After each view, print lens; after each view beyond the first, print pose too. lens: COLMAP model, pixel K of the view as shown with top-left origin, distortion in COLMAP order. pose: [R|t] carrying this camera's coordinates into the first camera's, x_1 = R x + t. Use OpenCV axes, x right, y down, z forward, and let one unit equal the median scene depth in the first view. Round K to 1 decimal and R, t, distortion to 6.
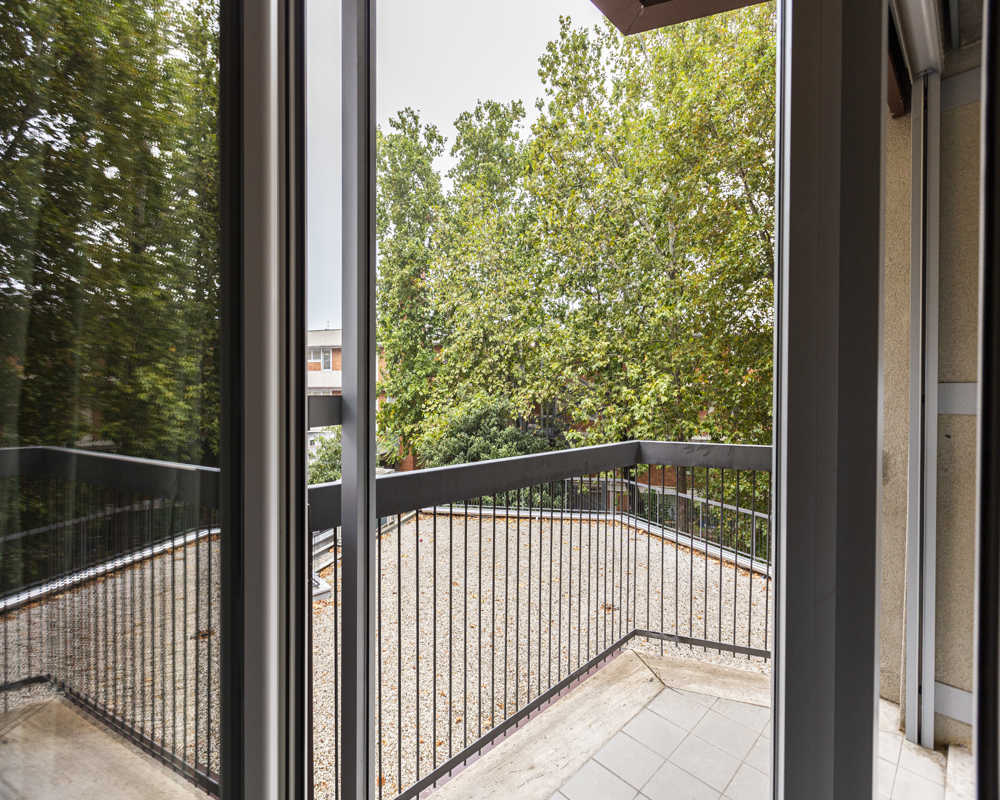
lens RADIAL K [[436.5, 0, 500.0], [0, 436.5, 400.0], [0, 0, 1]] dist [0.004671, -0.004985]
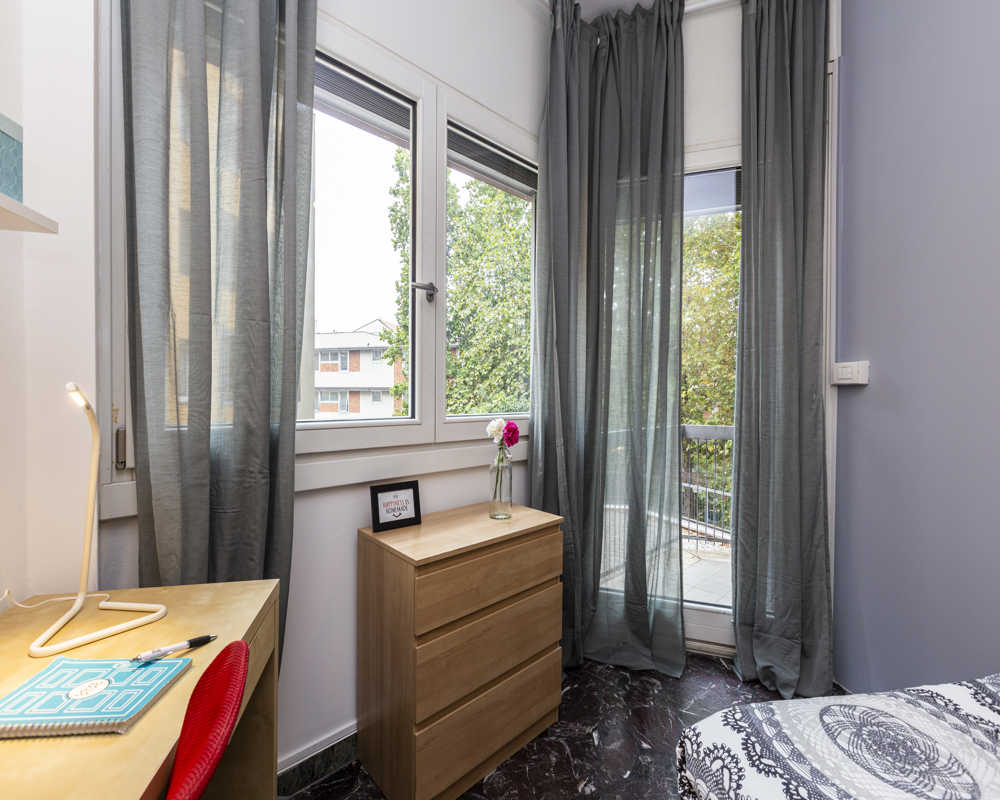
lens RADIAL K [[436.5, 0, 500.0], [0, 436.5, 400.0], [0, 0, 1]] dist [0.004671, -0.004985]
pose [[0.999983, 0.004072, -0.004188, -0.037158], [-0.004078, 0.999991, -0.001300, 0.000828], [0.004183, 0.001317, 0.999990, -0.067065]]
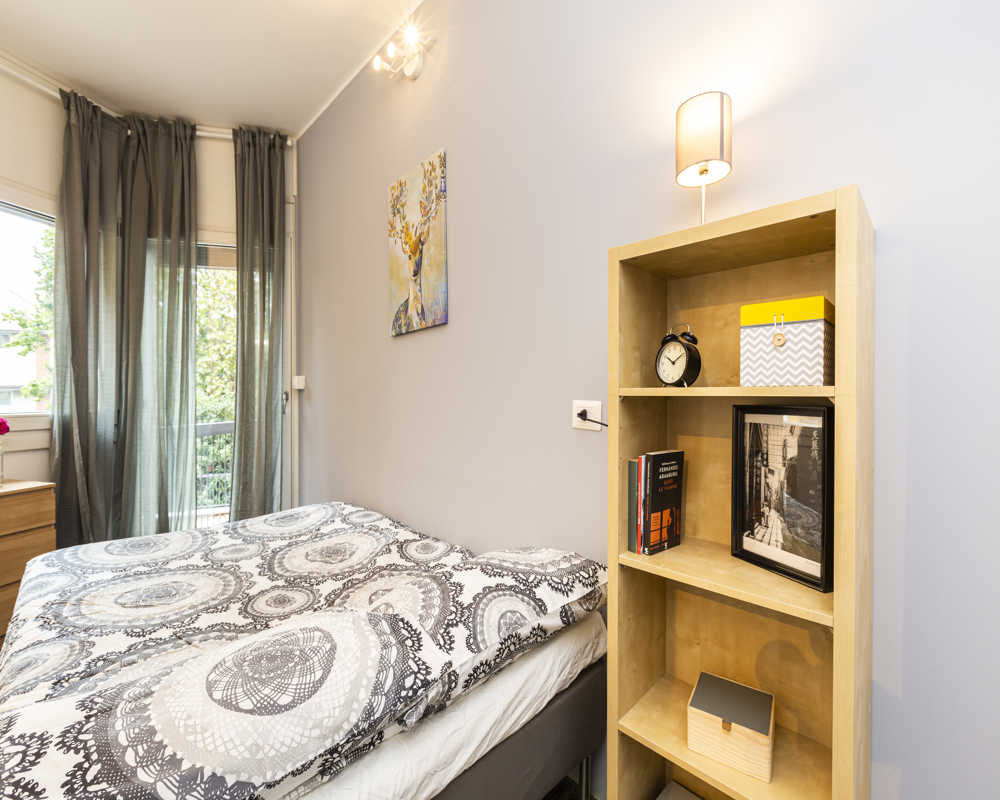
lens RADIAL K [[436.5, 0, 500.0], [0, 436.5, 400.0], [0, 0, 1]] dist [0.004671, -0.004985]
pose [[0.849540, -0.007901, 0.527465, 0.014456], [0.007565, 0.999967, 0.002794, 0.000984], [-0.527470, 0.001617, 0.849572, -0.147143]]
